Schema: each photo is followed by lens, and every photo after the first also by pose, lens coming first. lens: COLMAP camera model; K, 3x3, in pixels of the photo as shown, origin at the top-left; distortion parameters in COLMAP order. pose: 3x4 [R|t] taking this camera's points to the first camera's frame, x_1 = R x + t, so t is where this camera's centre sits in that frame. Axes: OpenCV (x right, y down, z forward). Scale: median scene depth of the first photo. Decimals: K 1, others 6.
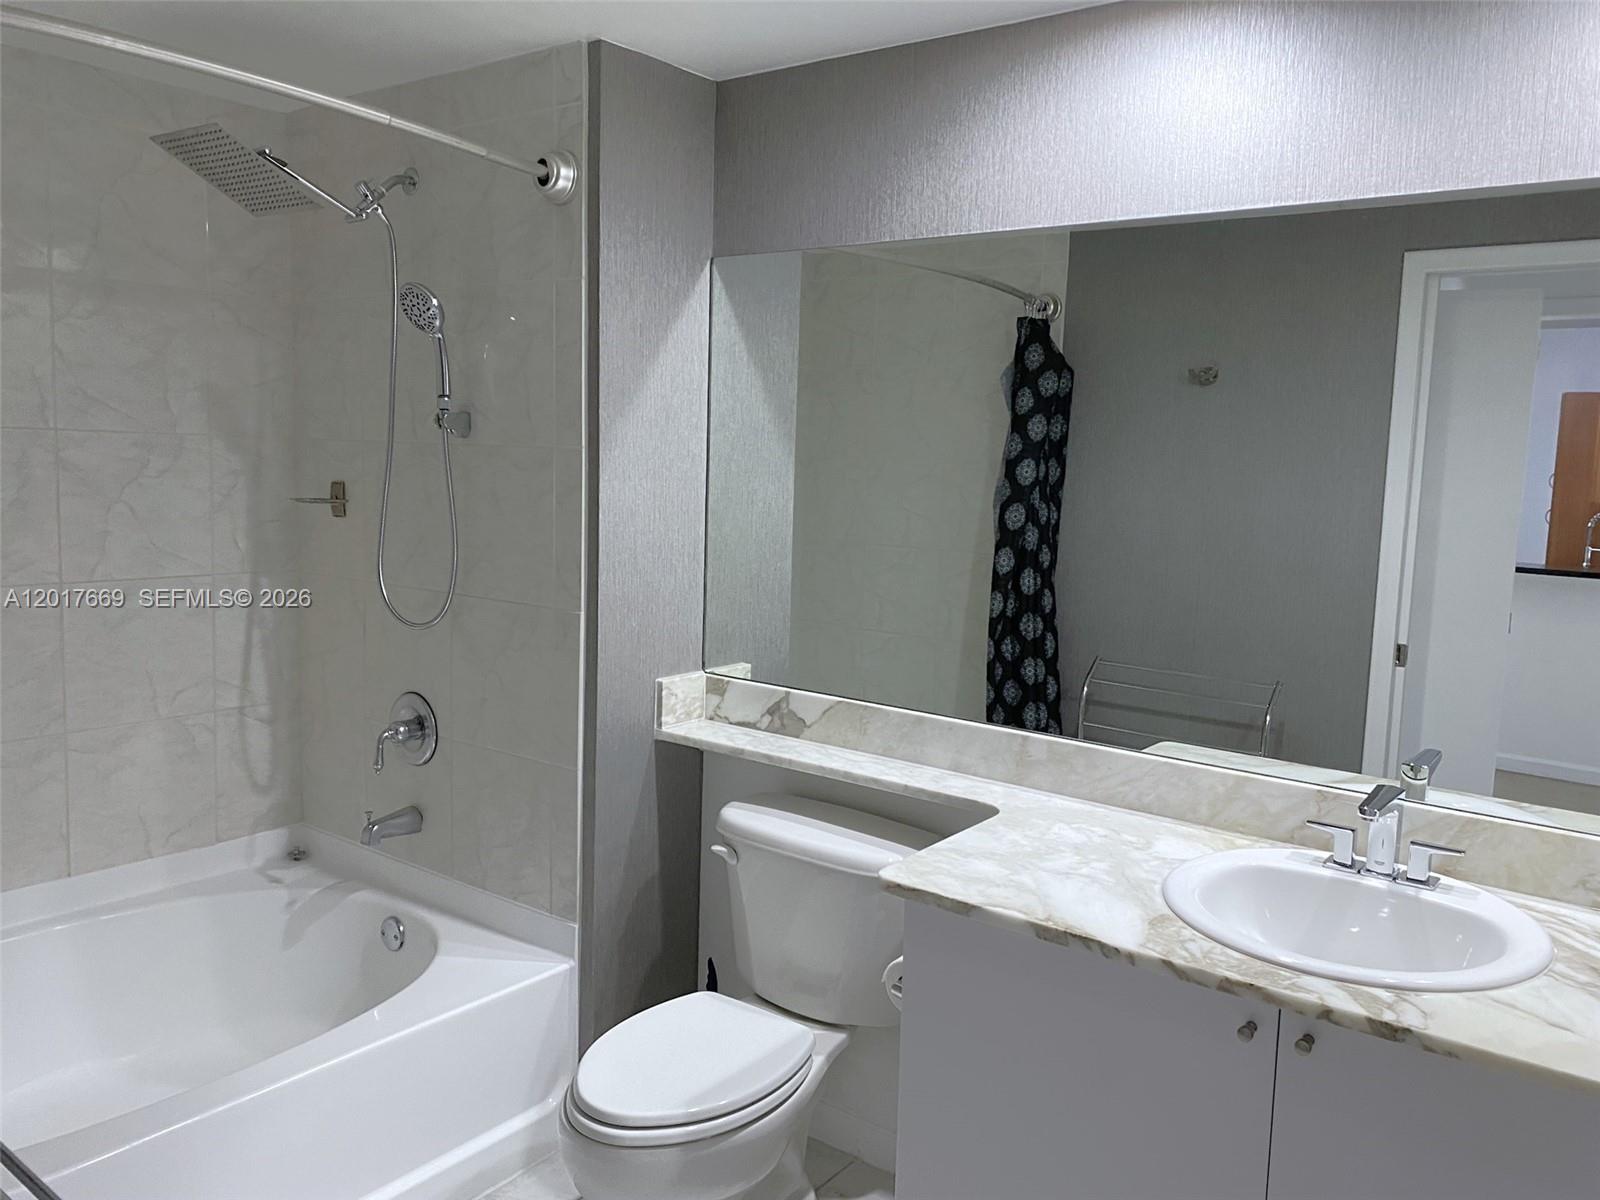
lens RADIAL K [[1223.8, 0, 800.0], [0, 1223.8, 600.0], [0, 0, 1]] dist [0.006005, 0.002767]
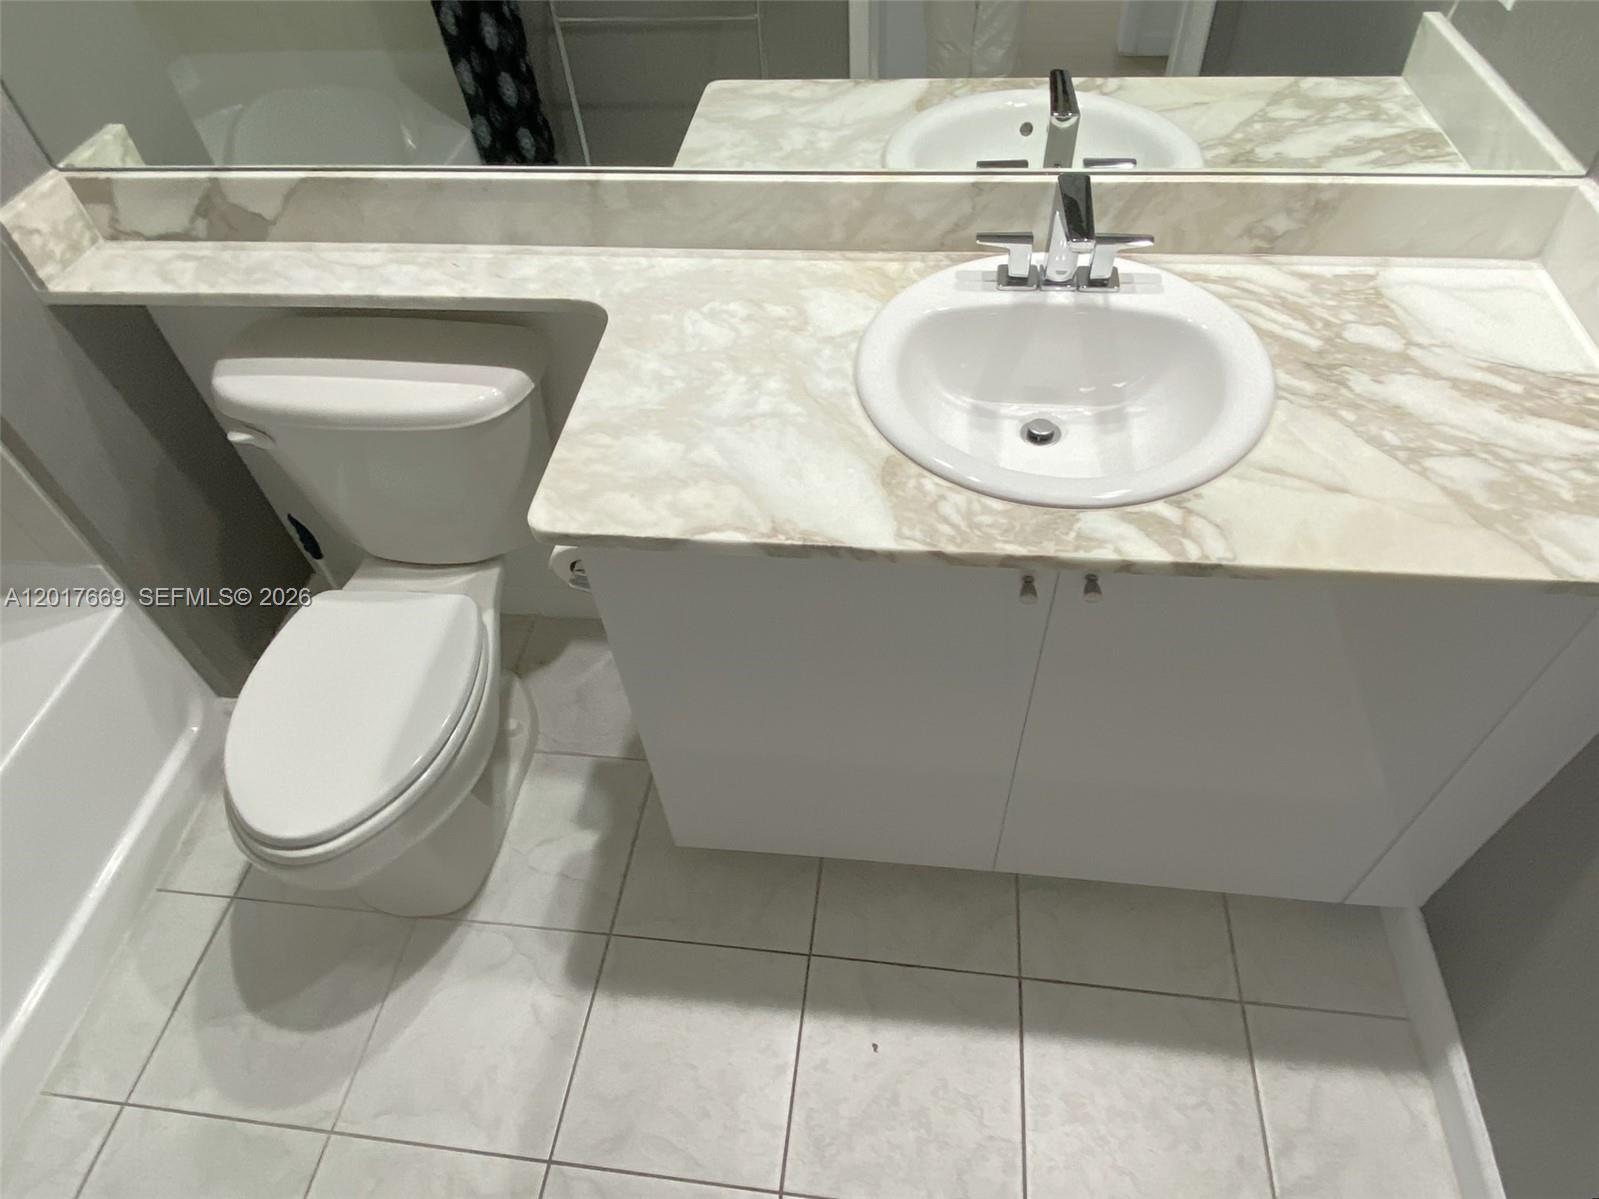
lens RADIAL K [[962.5, 0, 799.5], [0, 962.5, 599.5], [0, 0, 1]] dist [0.067932, -0.059689]
pose [[0.857150, -0.433995, 0.277386, 0.021018], [0.138600, 0.713025, 0.687303, -0.110828], [-0.496069, -0.550676, 0.671321, 0.465903]]
